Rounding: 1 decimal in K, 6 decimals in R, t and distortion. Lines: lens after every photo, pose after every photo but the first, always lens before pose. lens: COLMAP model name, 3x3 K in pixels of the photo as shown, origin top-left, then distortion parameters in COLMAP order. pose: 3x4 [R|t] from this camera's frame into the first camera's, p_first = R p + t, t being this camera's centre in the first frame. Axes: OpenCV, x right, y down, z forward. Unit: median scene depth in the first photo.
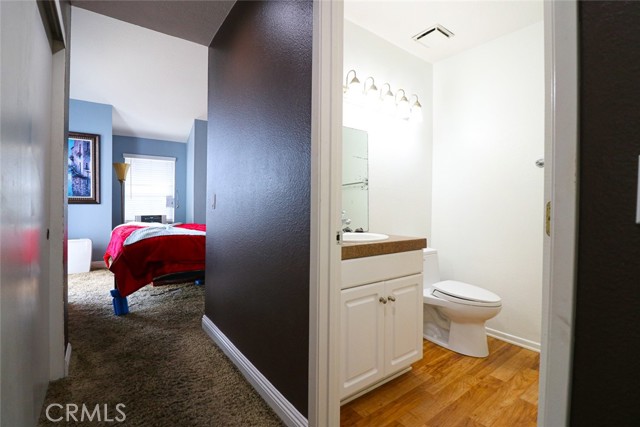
lens RADIAL K [[301.8, 0, 320.1], [0, 301.8, 208.8], [0, 0, 1]] dist [-0.007489, -0.006023]
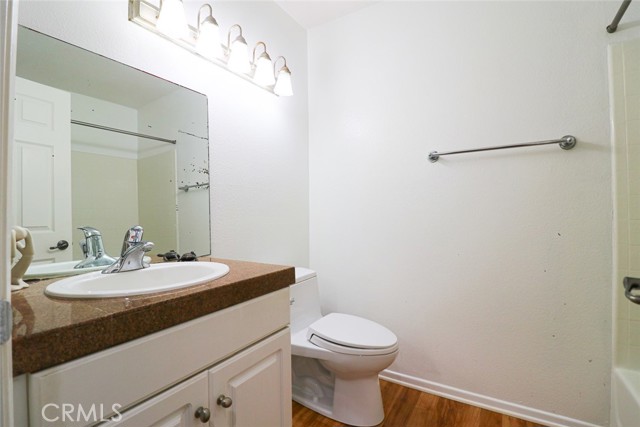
lens RADIAL K [[301.8, 0, 320.1], [0, 301.8, 213.2], [0, 0, 1]] dist [-0.007489, -0.006023]
pose [[0.933028, -0.016641, 0.359419, 0.154702], [0.020452, 0.999768, -0.006802, -0.002714], [-0.359222, 0.013697, 0.933152, 0.350622]]
